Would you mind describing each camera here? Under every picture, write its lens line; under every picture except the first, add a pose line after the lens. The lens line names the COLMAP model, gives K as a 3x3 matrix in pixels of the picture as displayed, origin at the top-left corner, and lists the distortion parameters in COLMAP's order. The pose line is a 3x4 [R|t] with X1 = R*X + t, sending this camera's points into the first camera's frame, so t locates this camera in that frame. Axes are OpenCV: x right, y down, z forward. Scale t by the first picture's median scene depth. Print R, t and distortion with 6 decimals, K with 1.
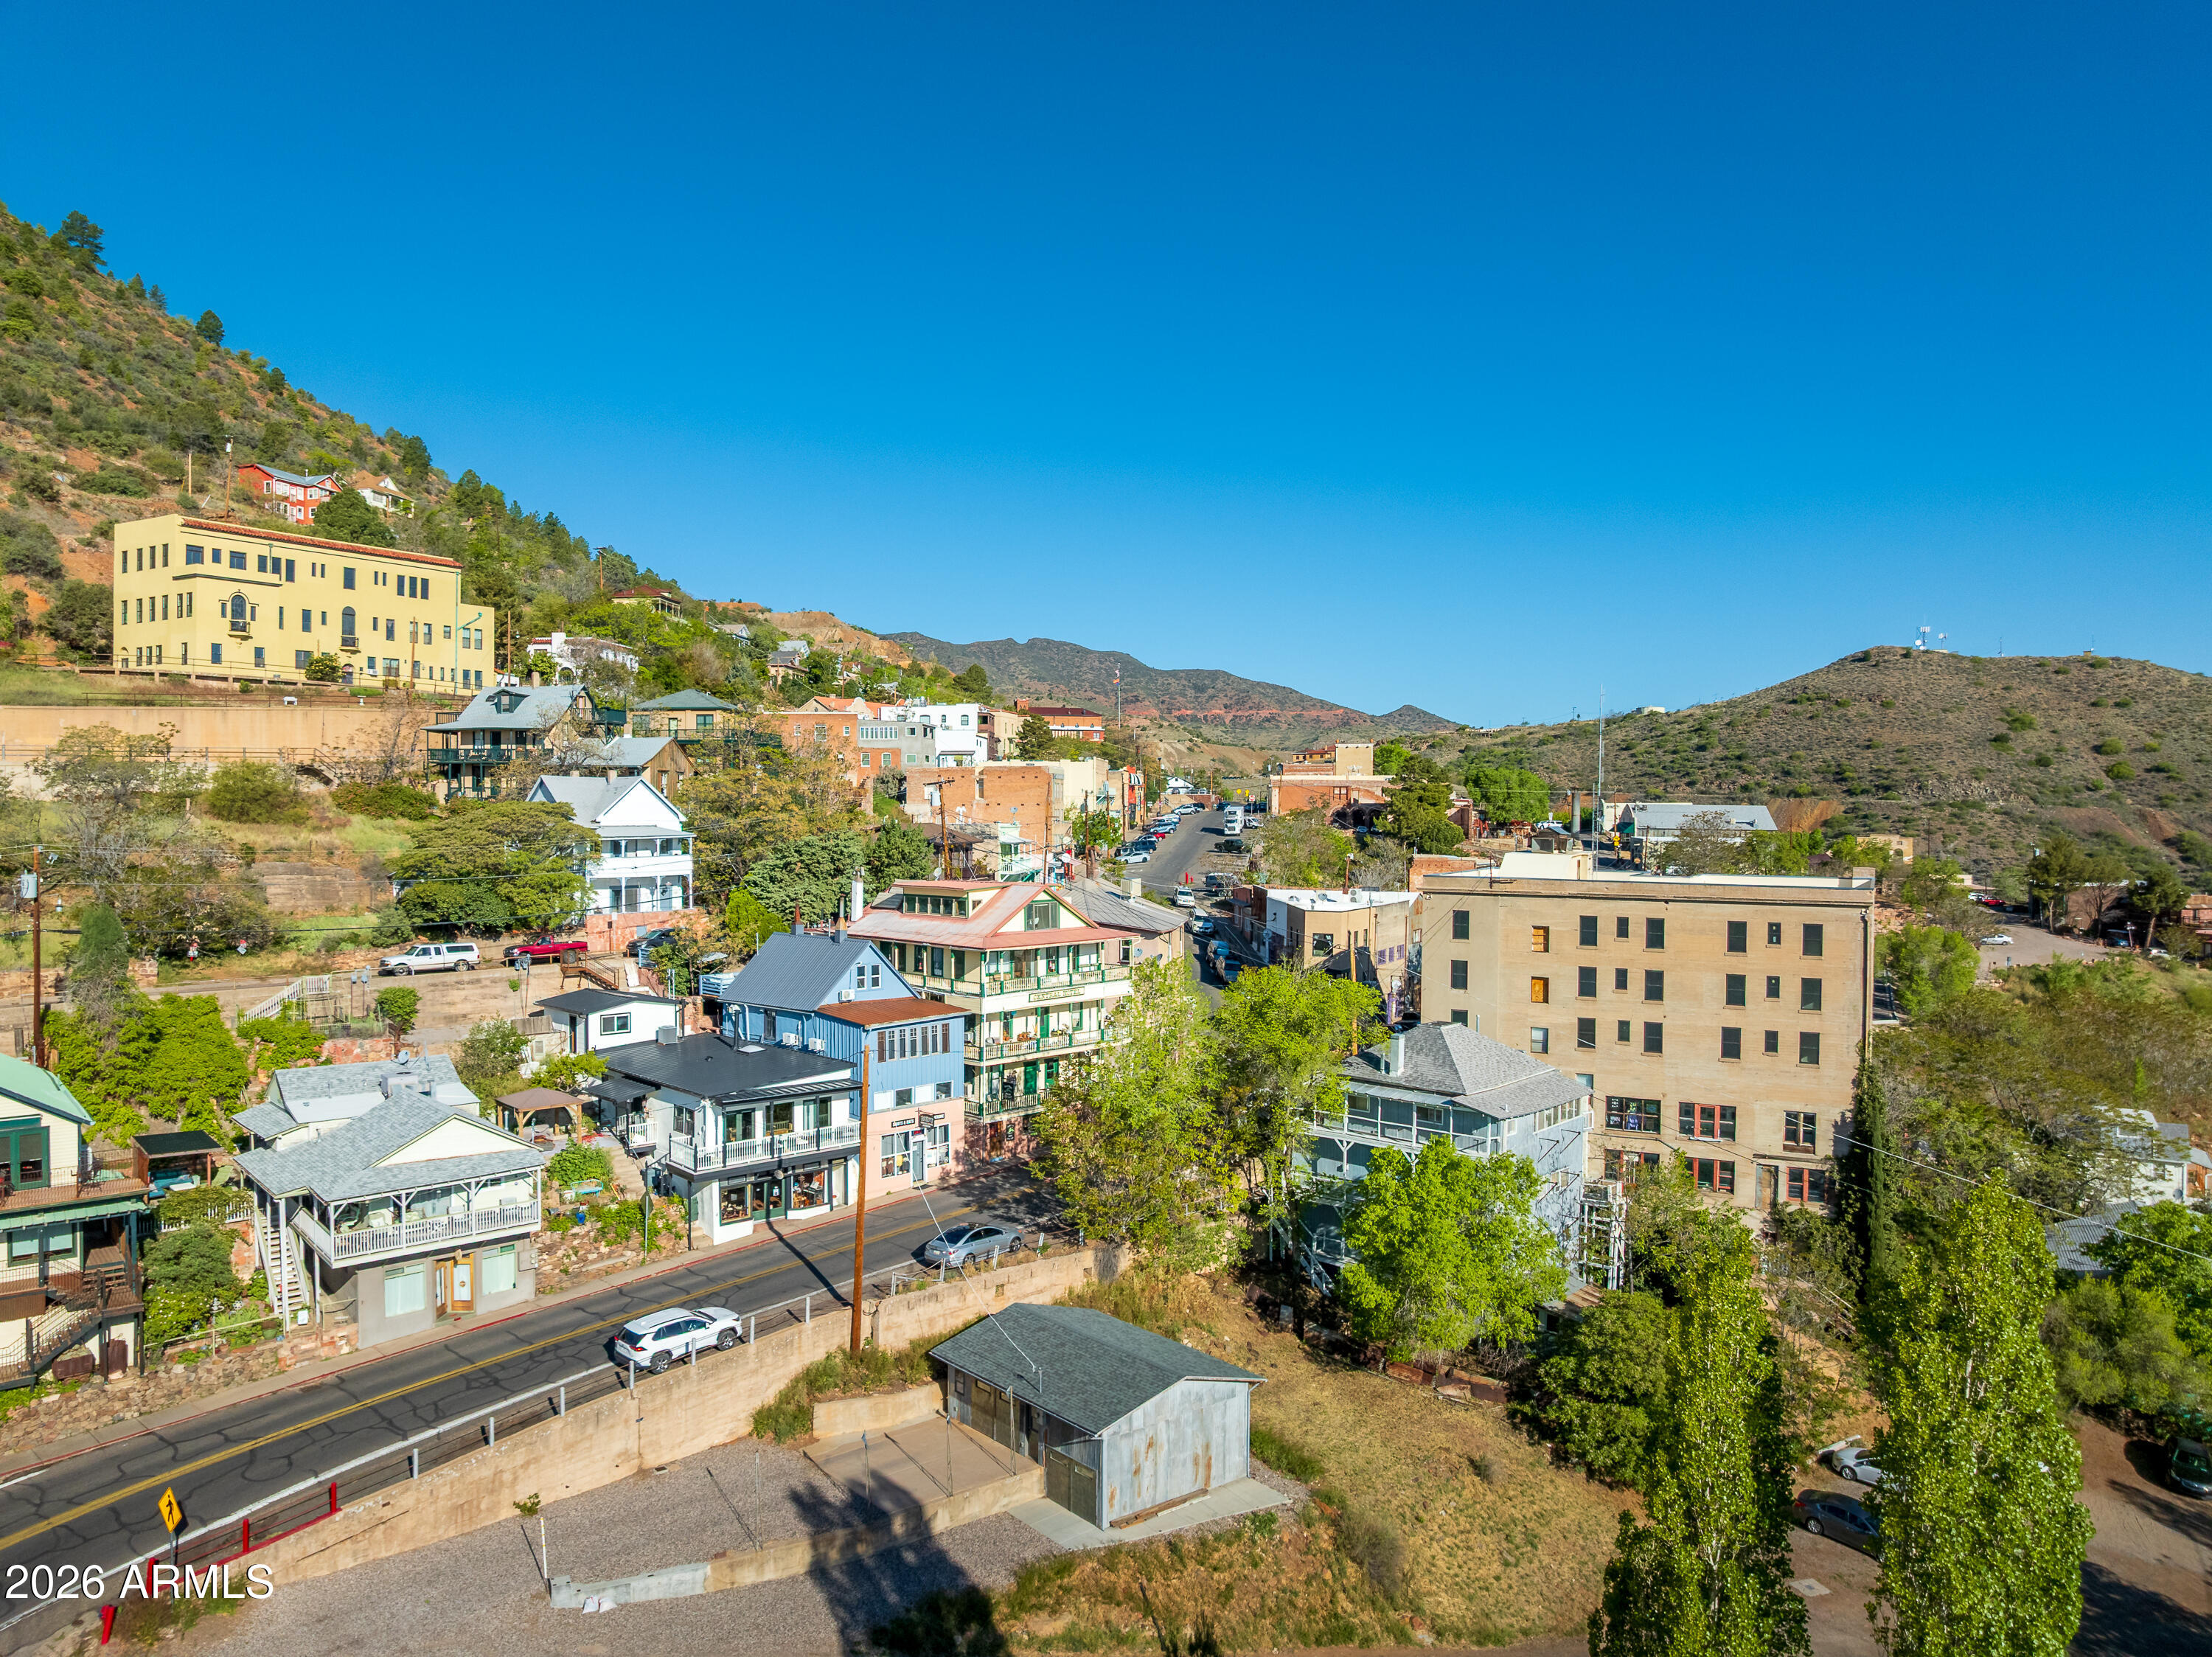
lens RADIAL K [[1554.1, 0, 1113.7], [0, 1554.1, 826.5], [0, 0, 1]] dist [-0.034963, -0.003548]
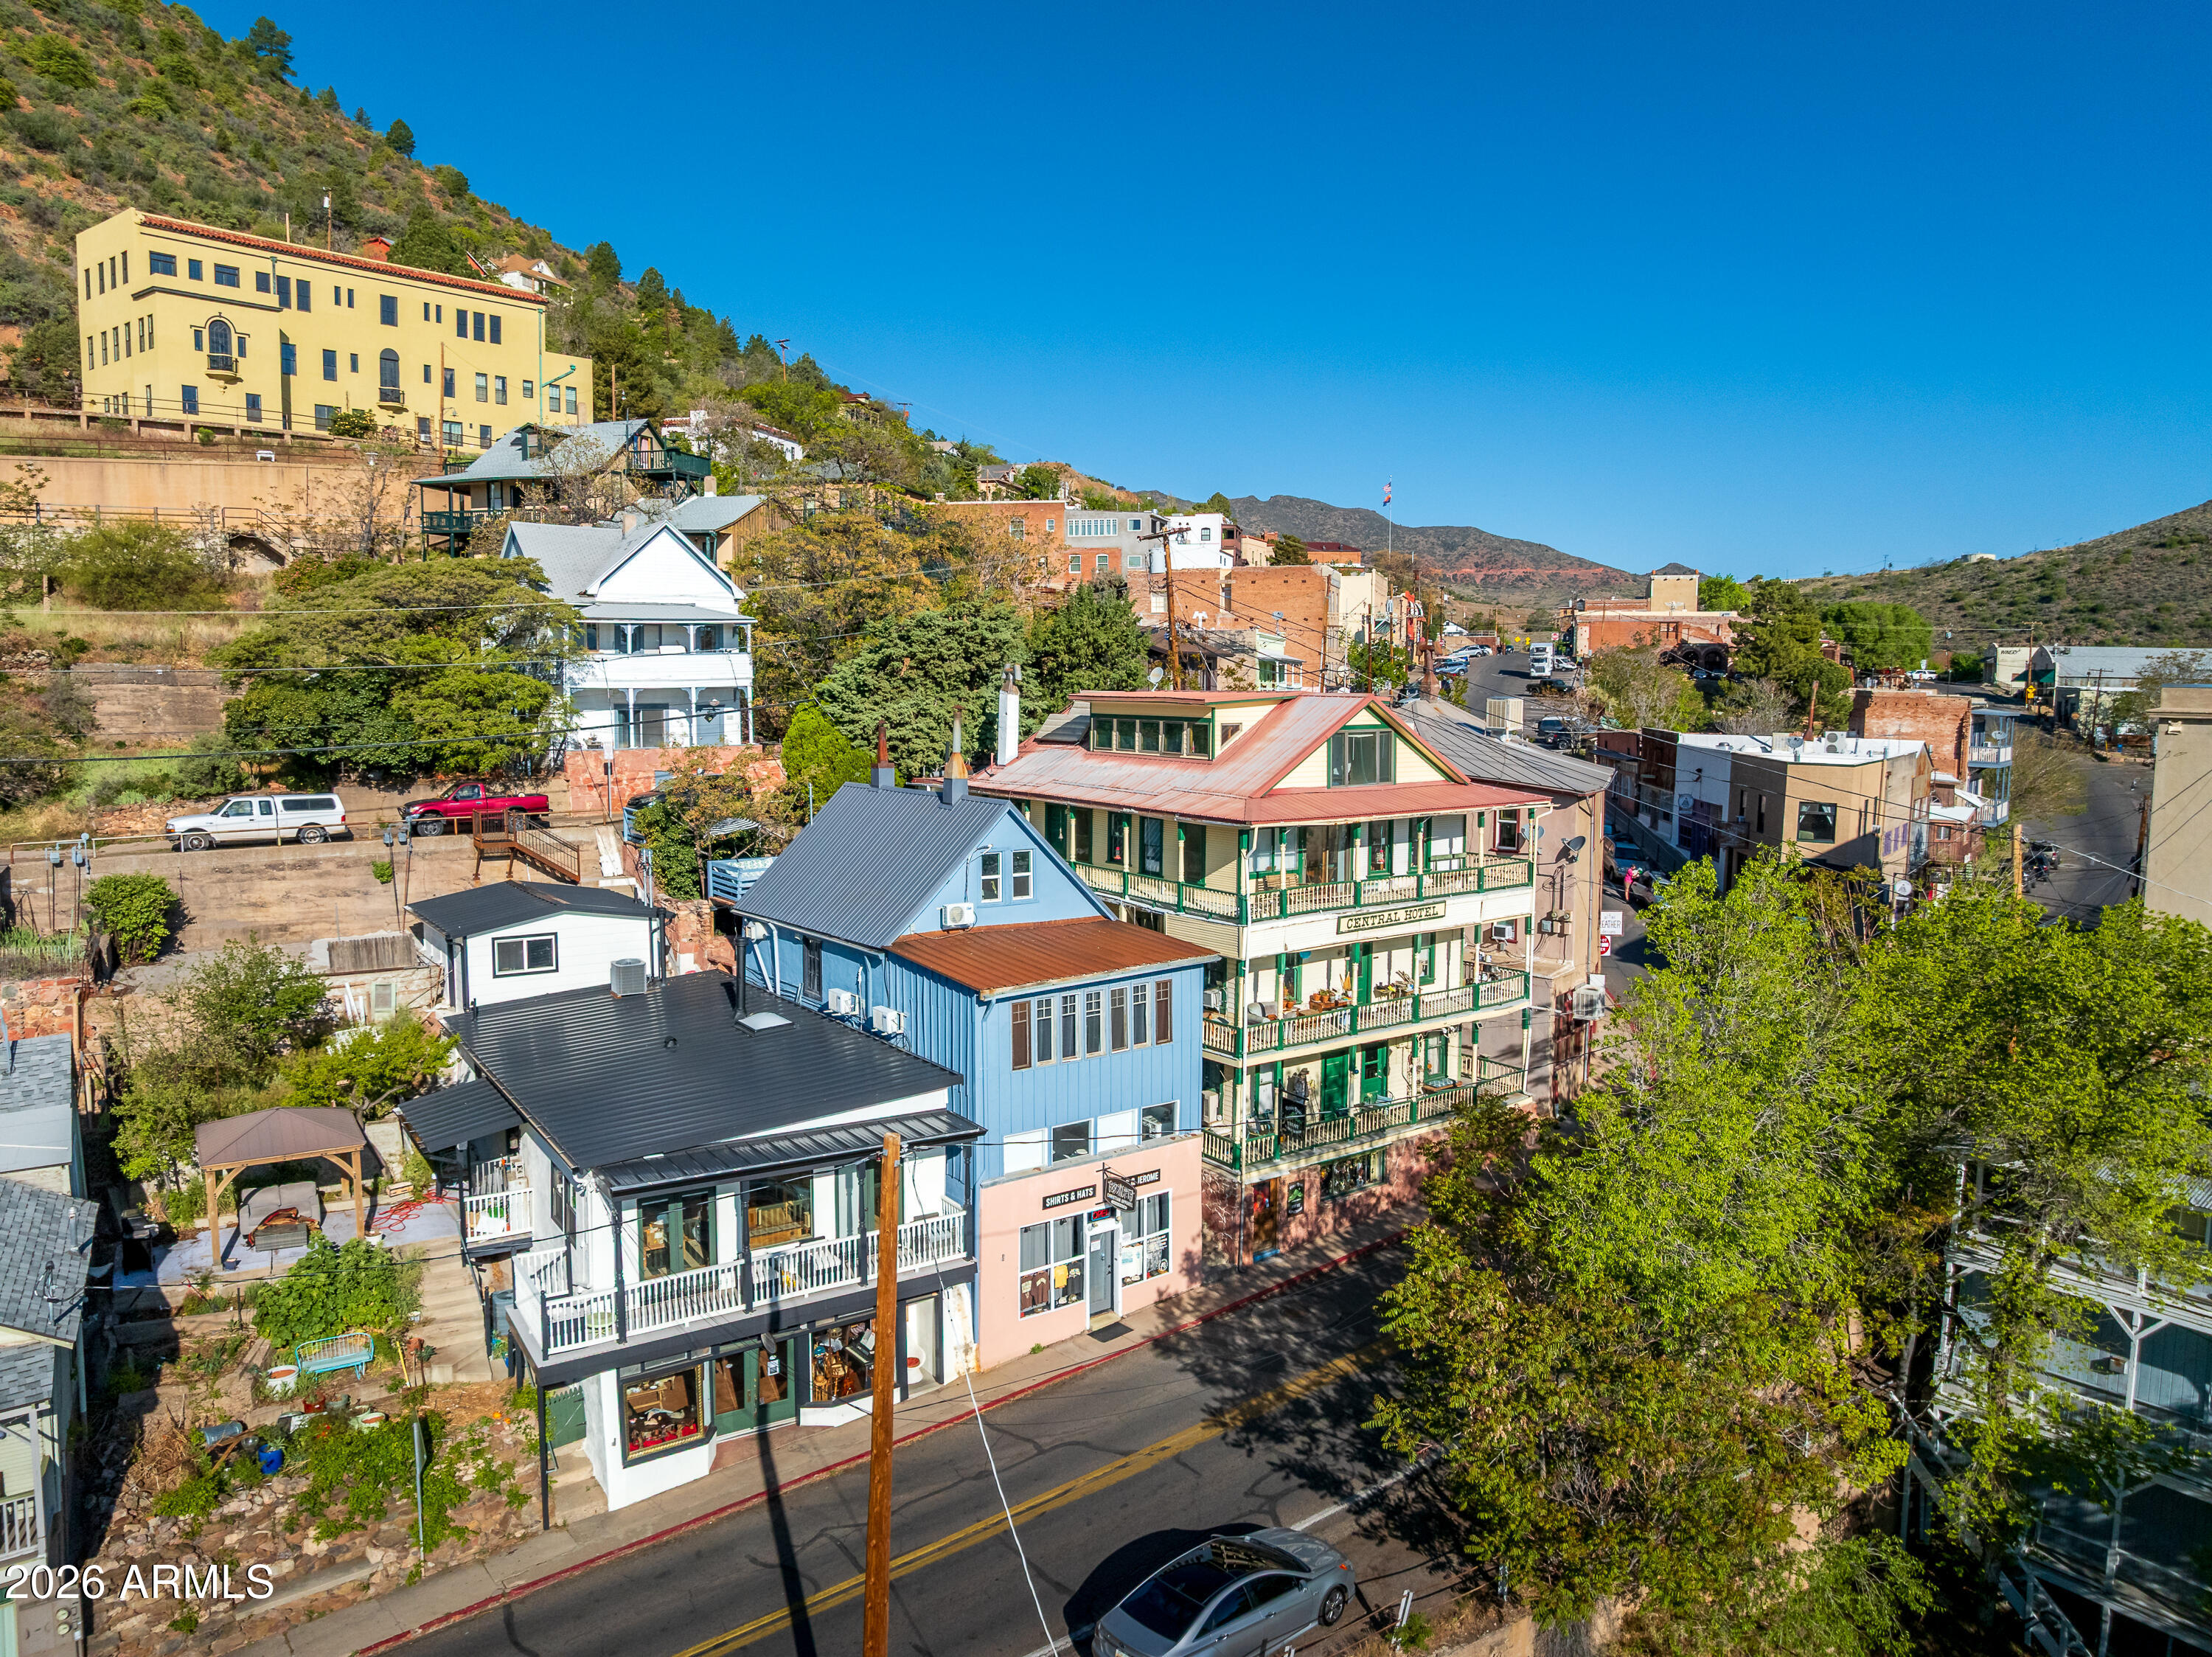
lens RADIAL K [[1554.1, 0, 1115.3], [0, 1554.1, 820.7], [0, 0, 1]] dist [-0.034963, -0.003548]
pose [[0.988432, 0.018782, -0.150499, -0.047894], [-0.006149, 0.996449, 0.083970, 0.035583], [0.151542, -0.082073, 0.985038, 0.485294]]
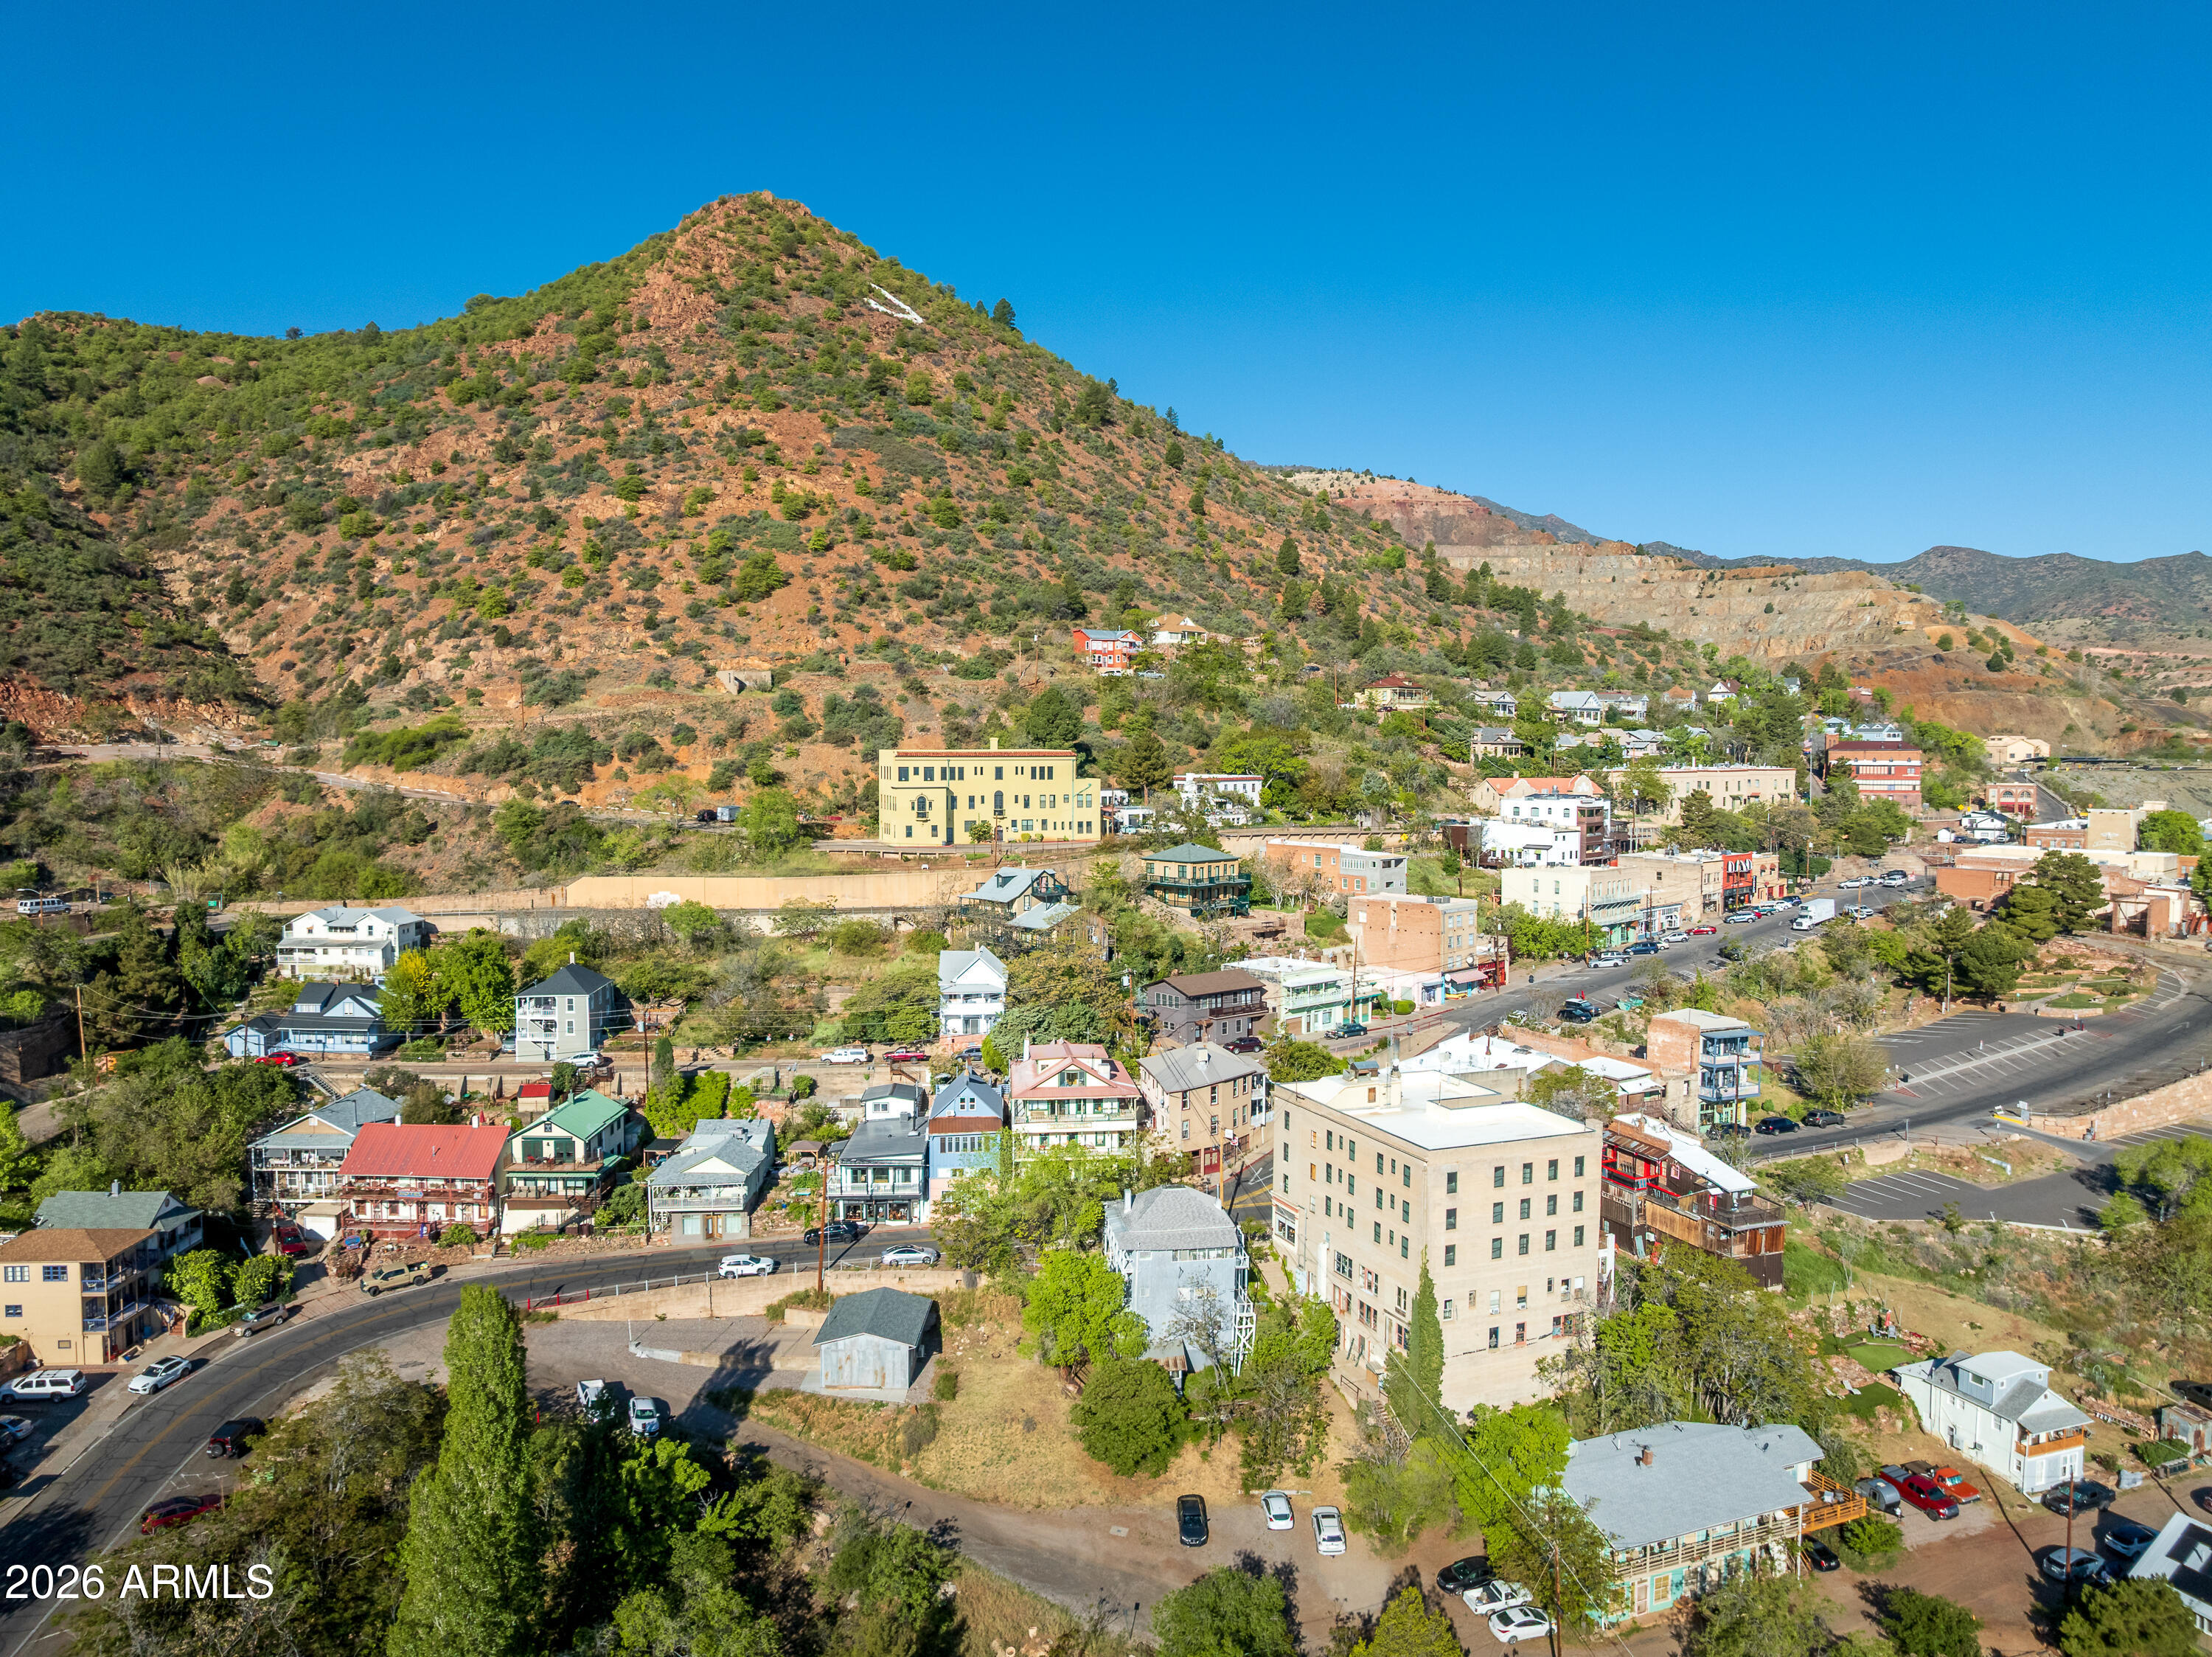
lens RADIAL K [[1554.1, 0, 1112.3], [0, 1554.1, 818.7], [0, 0, 1]] dist [-0.034963, -0.003548]
pose [[0.761889, 0.030790, -0.646976, 1.069967], [-0.006579, 0.999186, 0.039804, -0.293701], [0.647674, -0.026070, 0.761471, -0.275513]]
